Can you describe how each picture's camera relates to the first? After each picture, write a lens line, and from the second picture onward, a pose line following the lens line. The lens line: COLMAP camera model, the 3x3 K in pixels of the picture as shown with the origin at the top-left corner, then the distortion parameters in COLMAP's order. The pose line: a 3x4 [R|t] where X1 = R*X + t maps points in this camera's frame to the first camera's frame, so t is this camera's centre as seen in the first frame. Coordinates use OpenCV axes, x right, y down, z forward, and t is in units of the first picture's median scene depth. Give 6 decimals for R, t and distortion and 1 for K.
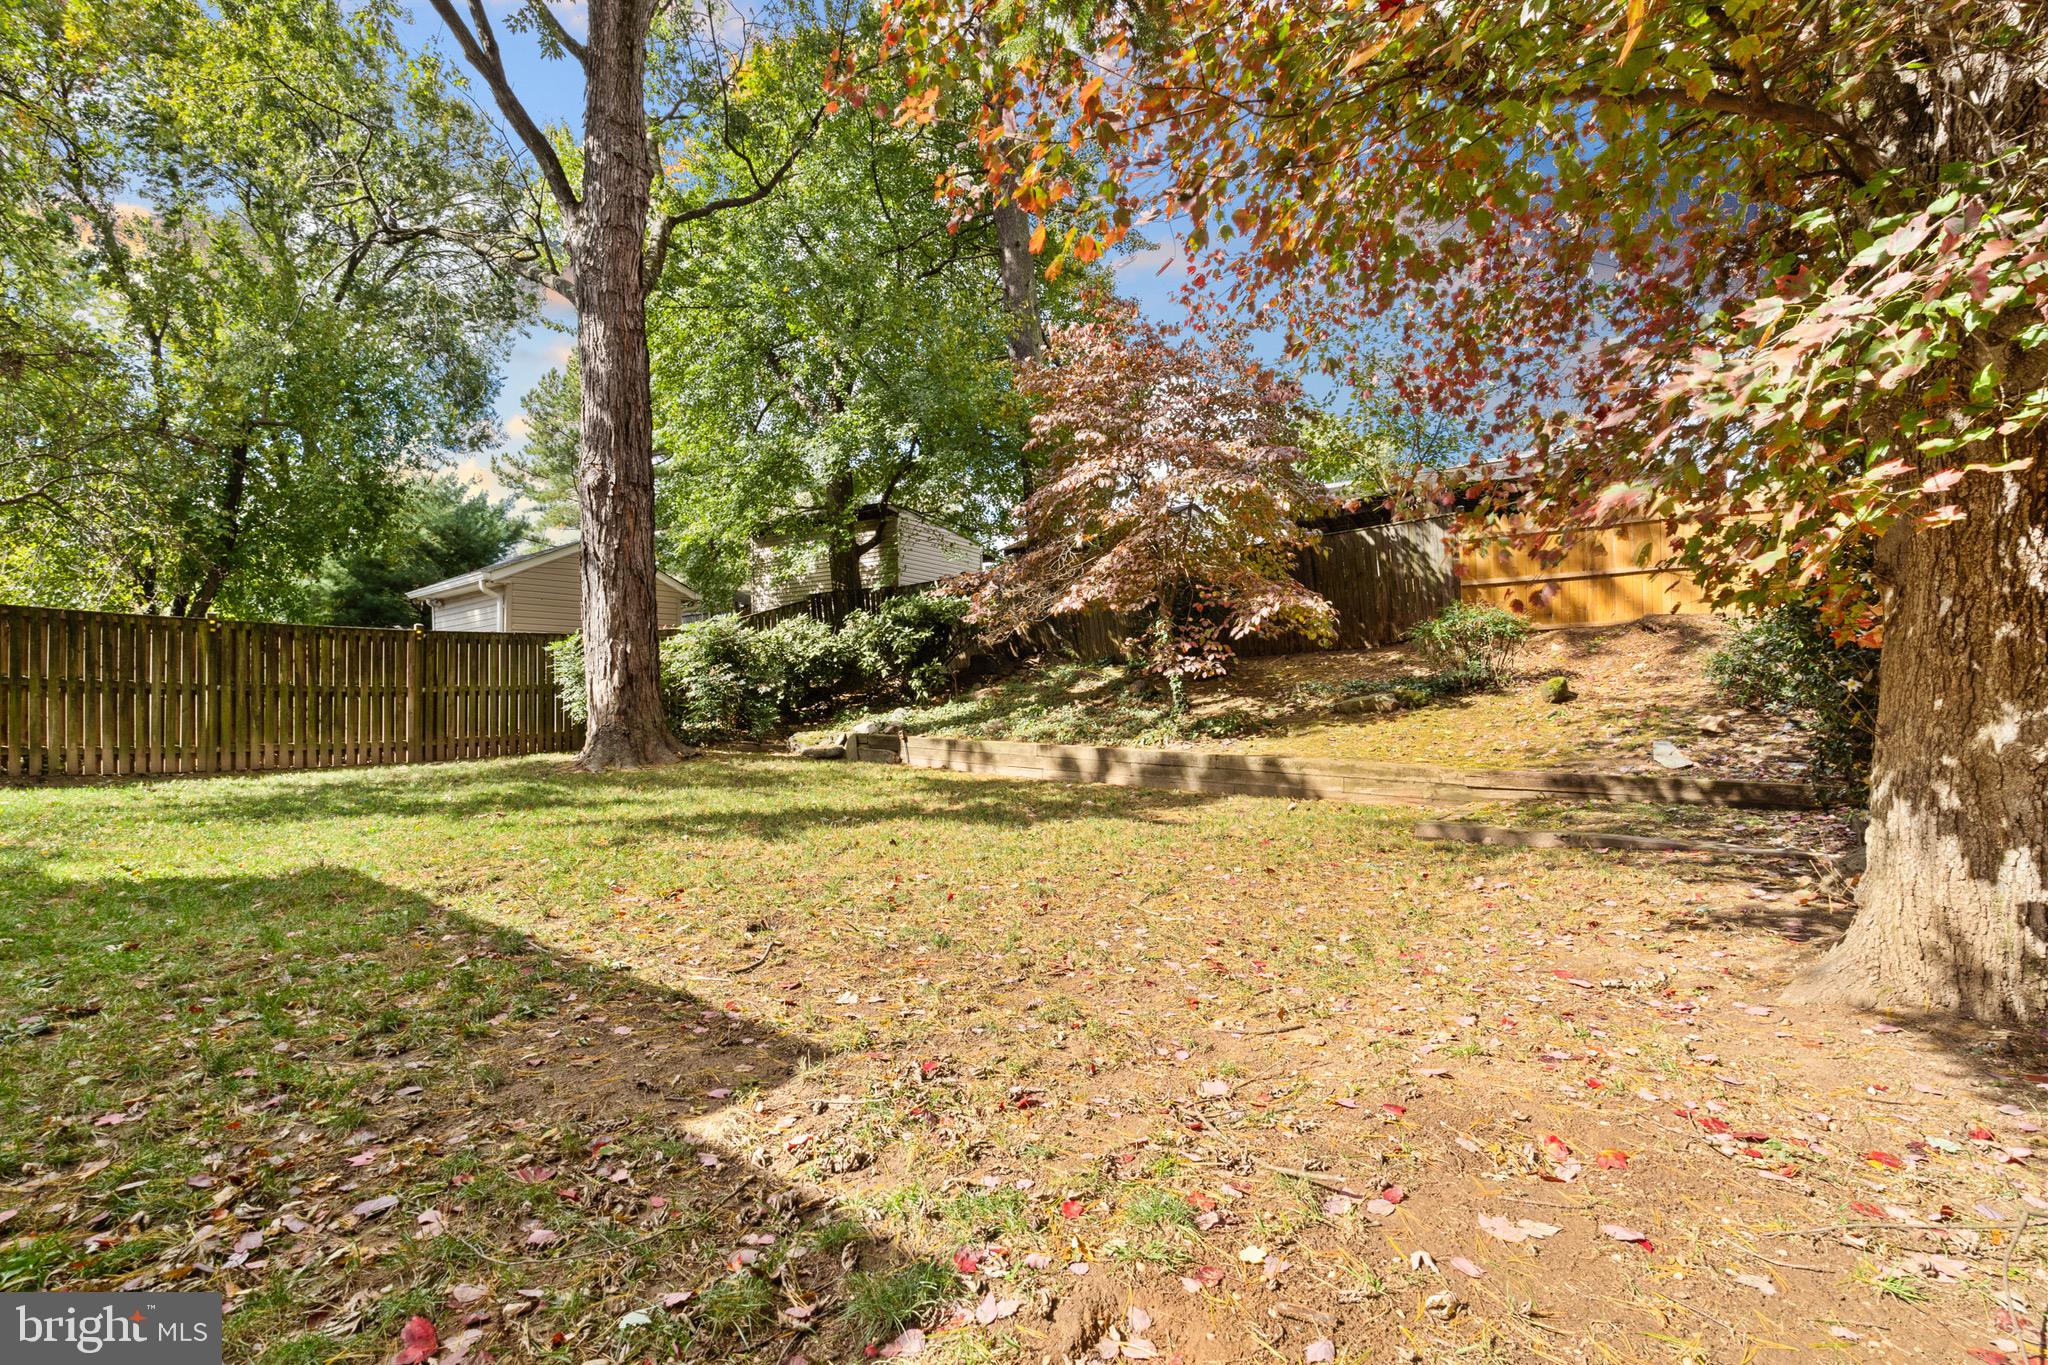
lens RADIAL K [[935.1, 0, 1024.3], [0, 935.1, 708.8], [0, 0, 1]] dist [-0.000461, -0.000052]
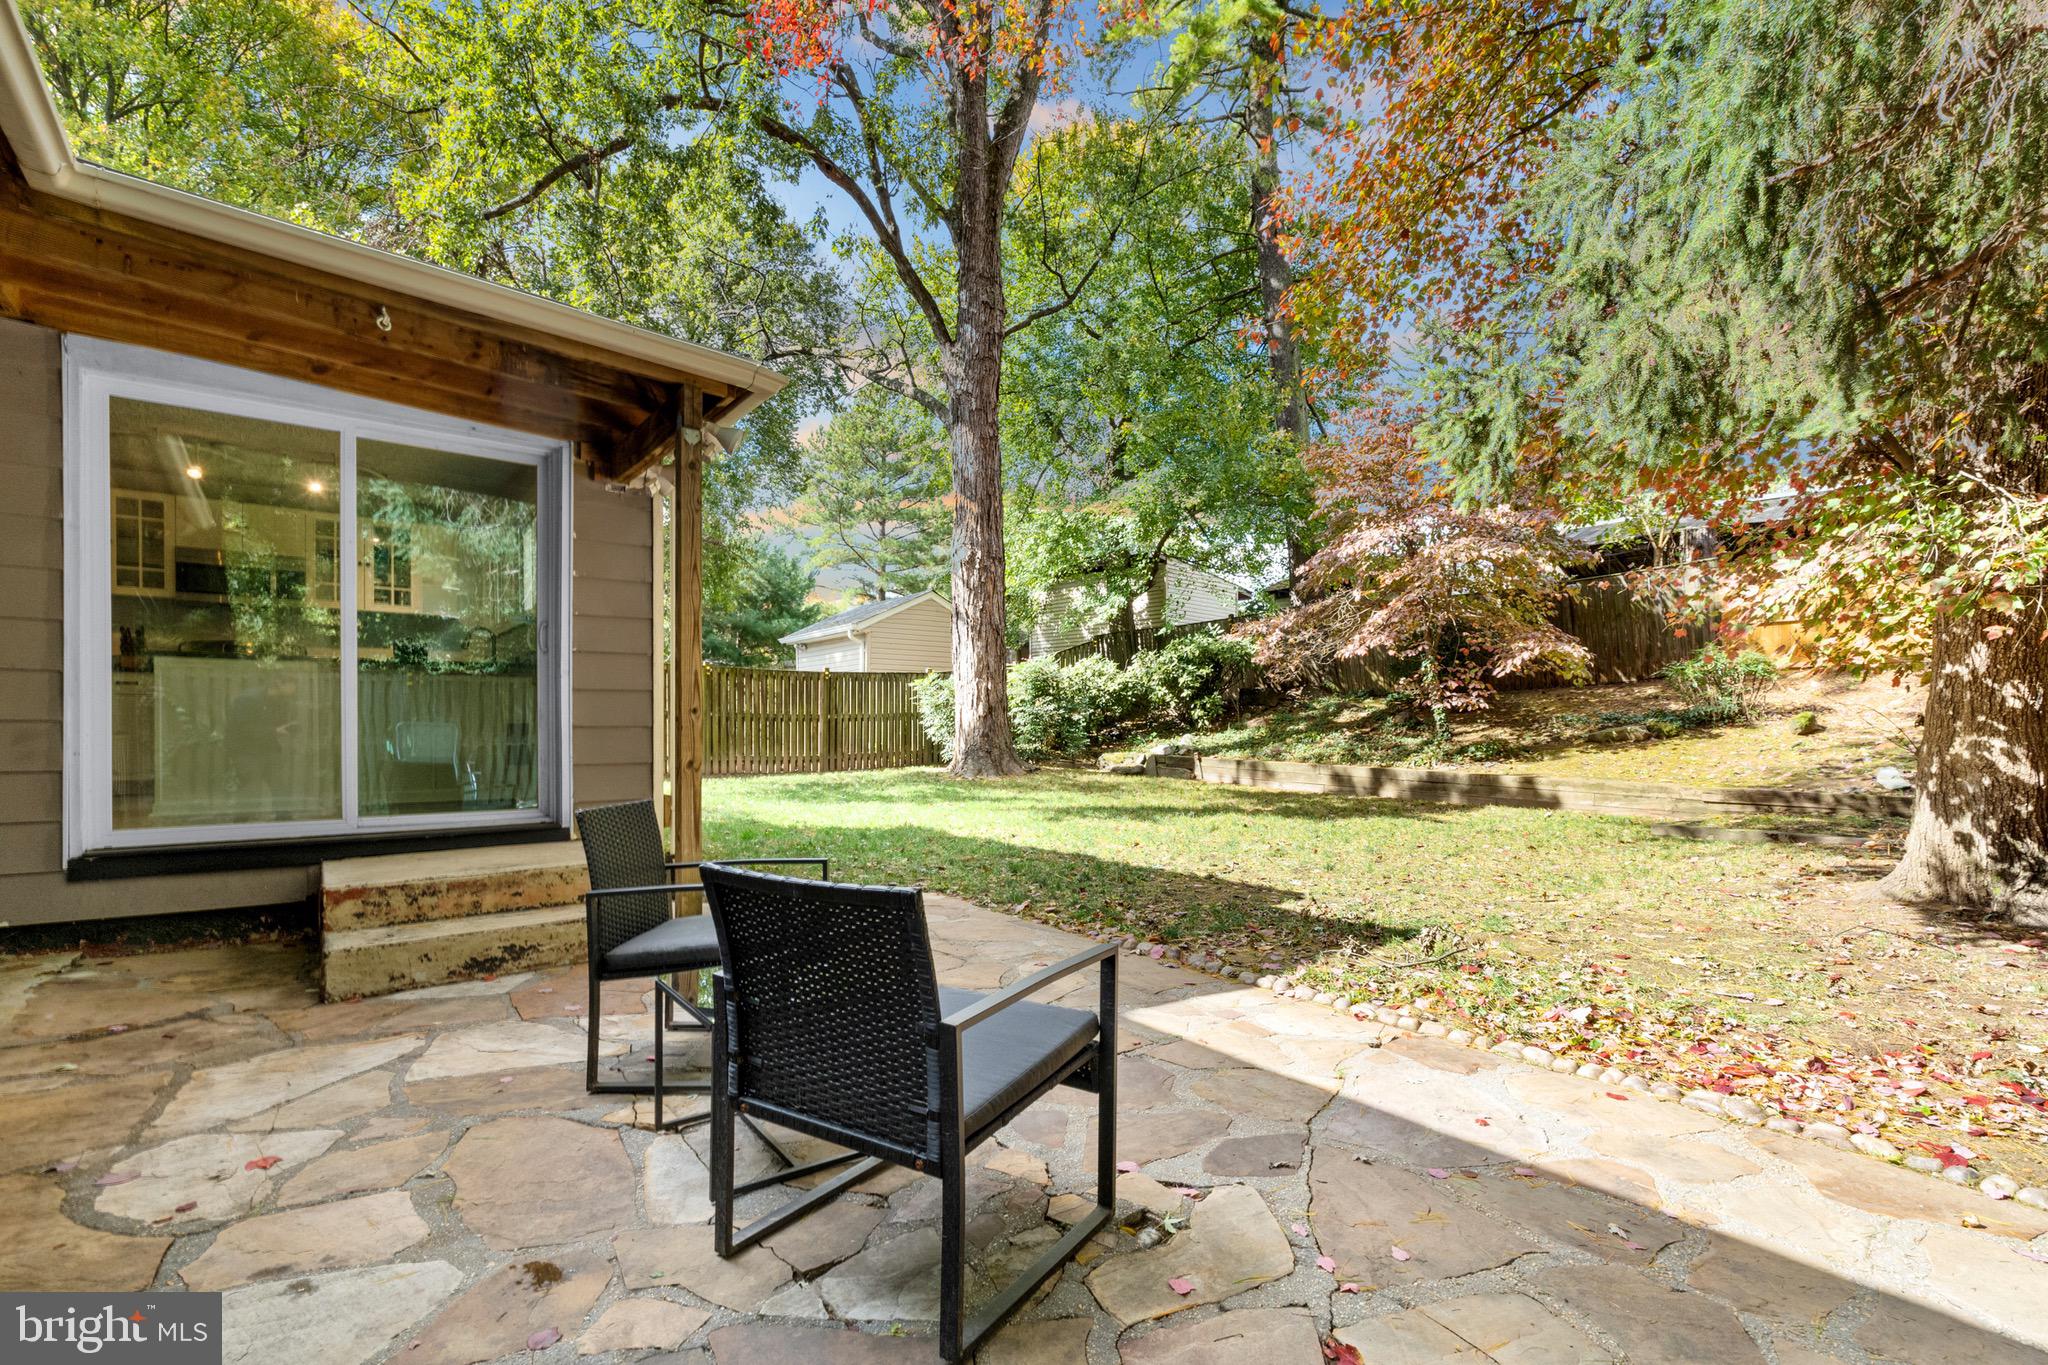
lens RADIAL K [[935.3, 0, 1027.8], [0, 935.3, 761.7], [0, 0, 1]] dist [-0.003131, -0.000074]
pose [[0.974837, 0.016595, -0.222302, -0.077052], [-0.010466, 0.999533, 0.028720, 0.003007], [0.222675, -0.025671, 0.974555, -0.249379]]
